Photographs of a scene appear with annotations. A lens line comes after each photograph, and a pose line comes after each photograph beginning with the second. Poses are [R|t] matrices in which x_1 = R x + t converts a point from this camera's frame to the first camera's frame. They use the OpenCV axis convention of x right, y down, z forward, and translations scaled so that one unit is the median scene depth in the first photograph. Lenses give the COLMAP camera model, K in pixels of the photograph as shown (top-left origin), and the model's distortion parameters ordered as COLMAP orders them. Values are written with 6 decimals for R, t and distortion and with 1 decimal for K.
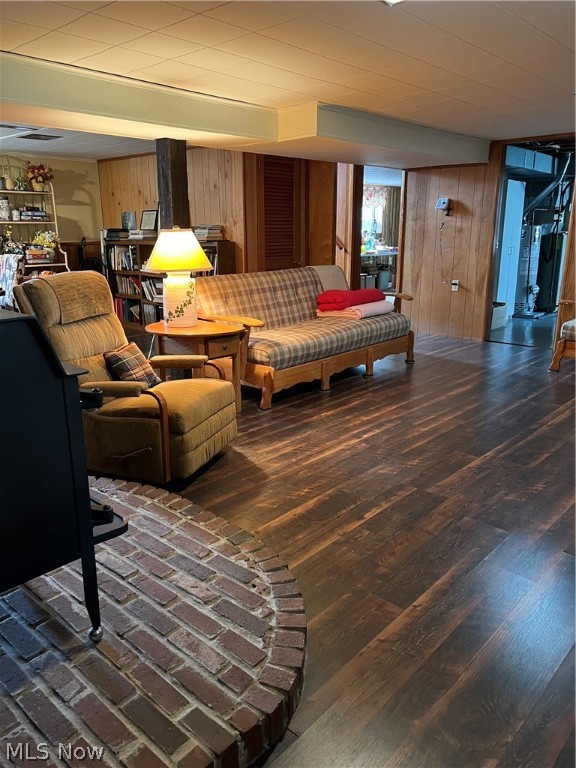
lens RADIAL K [[578.8, 0, 274.3], [0, 578.8, 384.4], [0, 0, 1]] dist [0.053771, -0.051706]
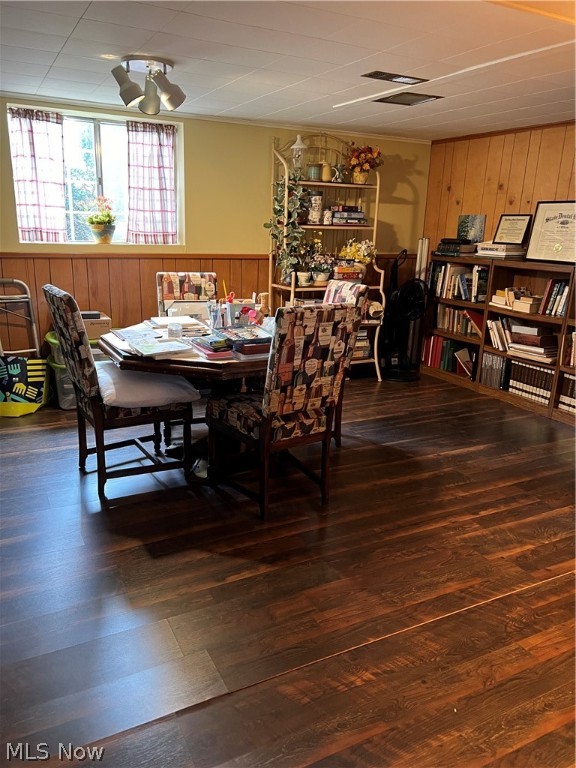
lens RADIAL K [[578.8, 0, 280.1], [0, 578.8, 385.3], [0, 0, 1]] dist [0.053771, -0.051706]
pose [[0.944026, 0.125563, -0.305039, -0.250926], [-0.121630, 0.992061, 0.031944, -0.098604], [0.306628, 0.006946, 0.951804, 0.299292]]
